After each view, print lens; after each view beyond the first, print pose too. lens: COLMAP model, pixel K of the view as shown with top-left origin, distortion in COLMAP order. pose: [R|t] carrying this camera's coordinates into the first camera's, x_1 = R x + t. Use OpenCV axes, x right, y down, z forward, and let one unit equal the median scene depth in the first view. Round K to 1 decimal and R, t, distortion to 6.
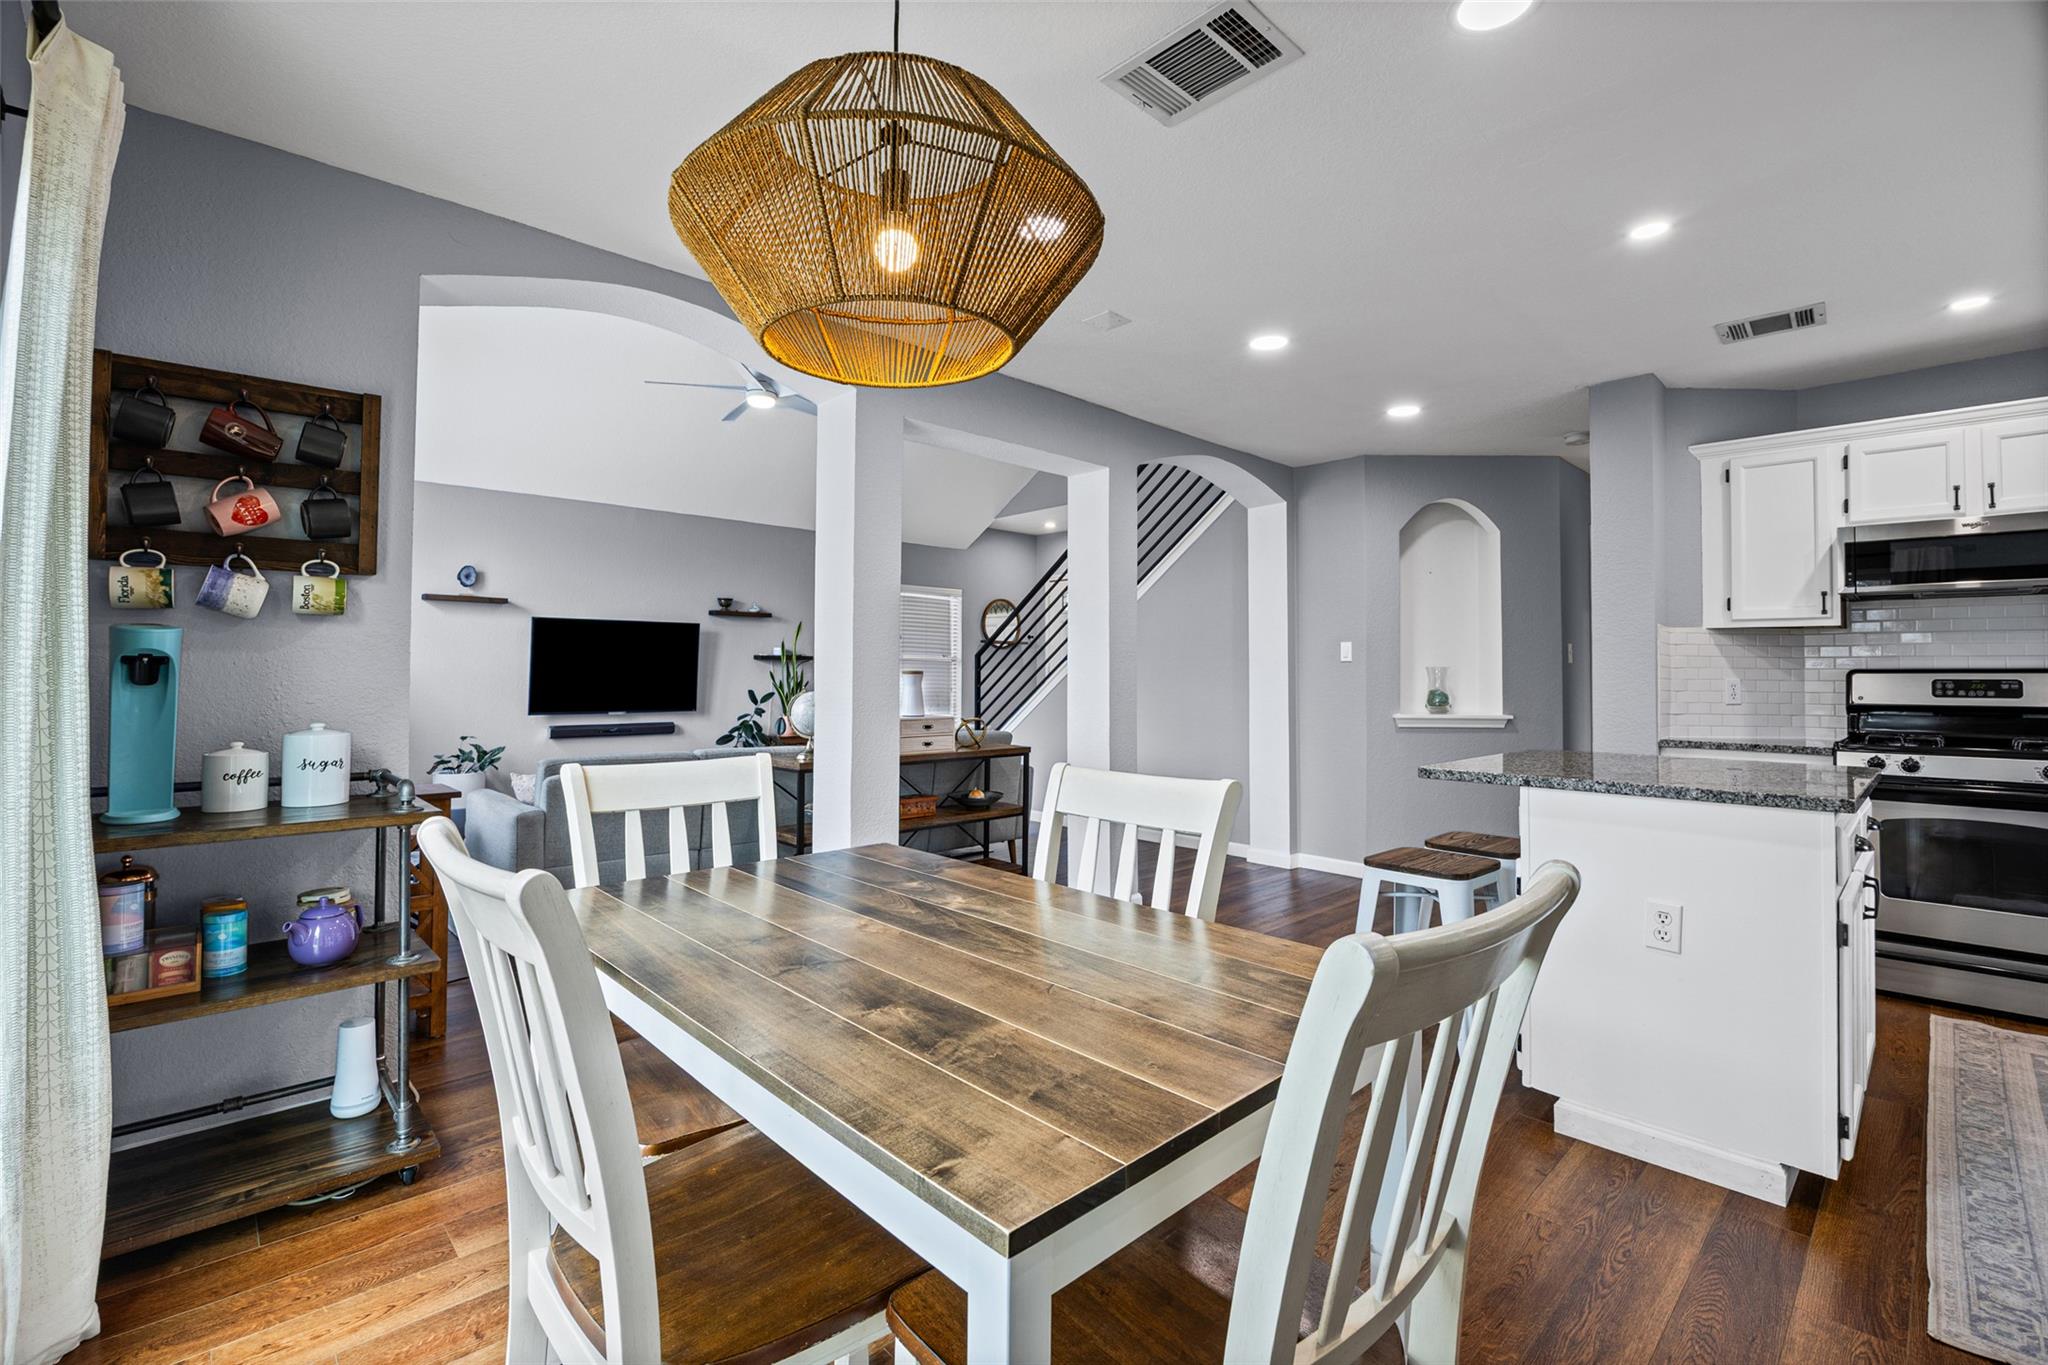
lens RADIAL K [[895.0, 0, 1023.8], [0, 895.0, 646.6], [0, 0, 1]] dist [-0.009863, 0.000467]
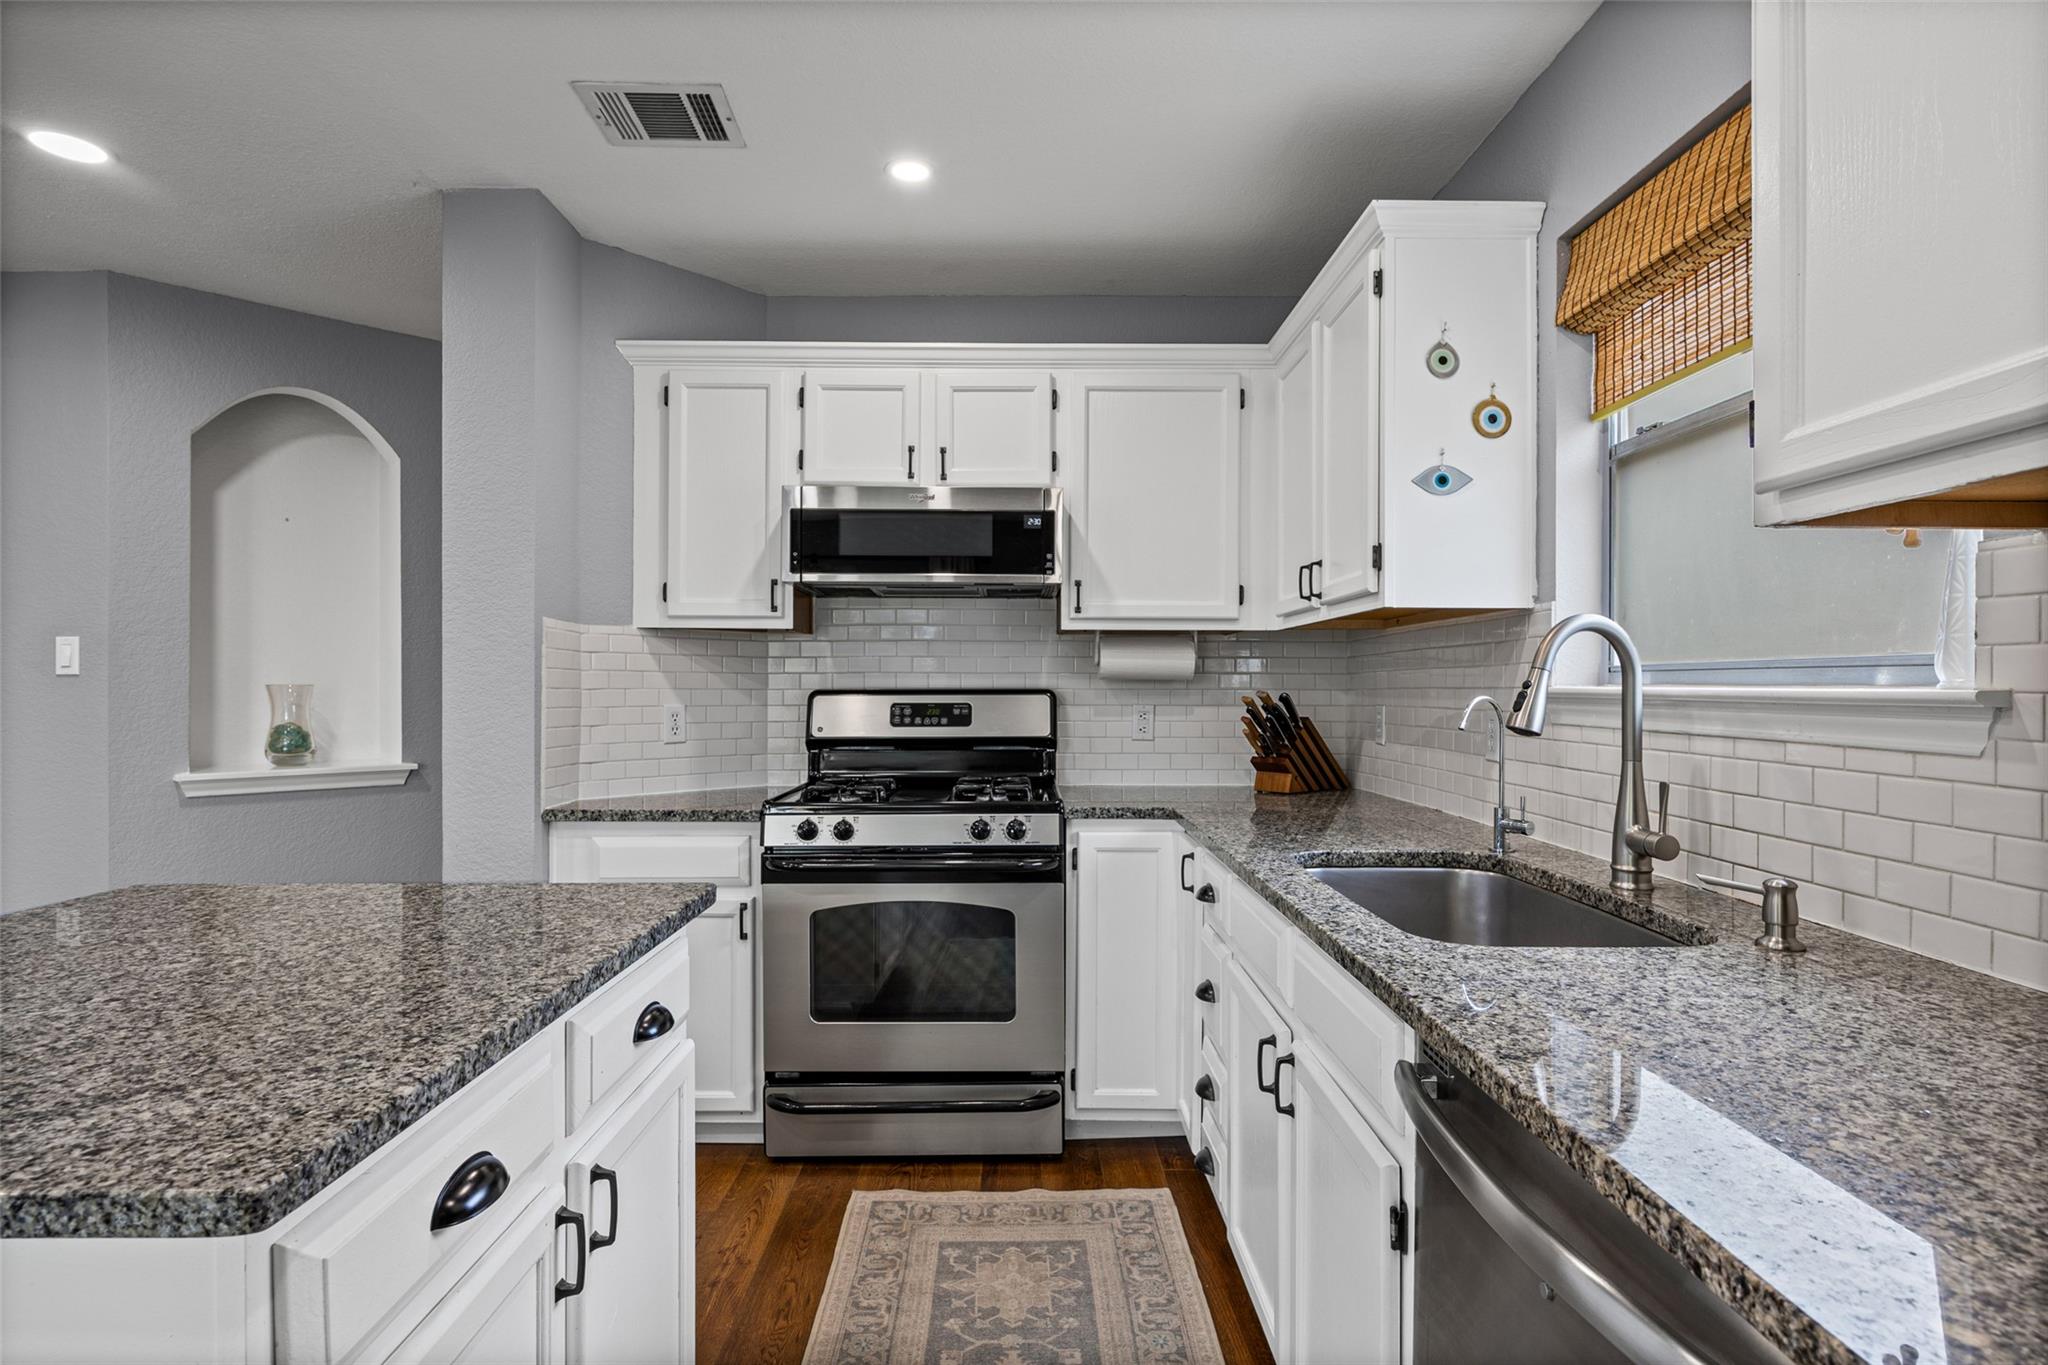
lens RADIAL K [[1046.3, 0, 1007.4], [0, 1046.3, 684.6], [0, 0, 1]] dist [-0.002576, 0.000246]
pose [[0.694284, -0.006167, 0.719675, 0.421563], [-0.017898, 0.999506, 0.025831, -0.003841], [-0.719479, -0.030815, 0.693830, 0.286735]]
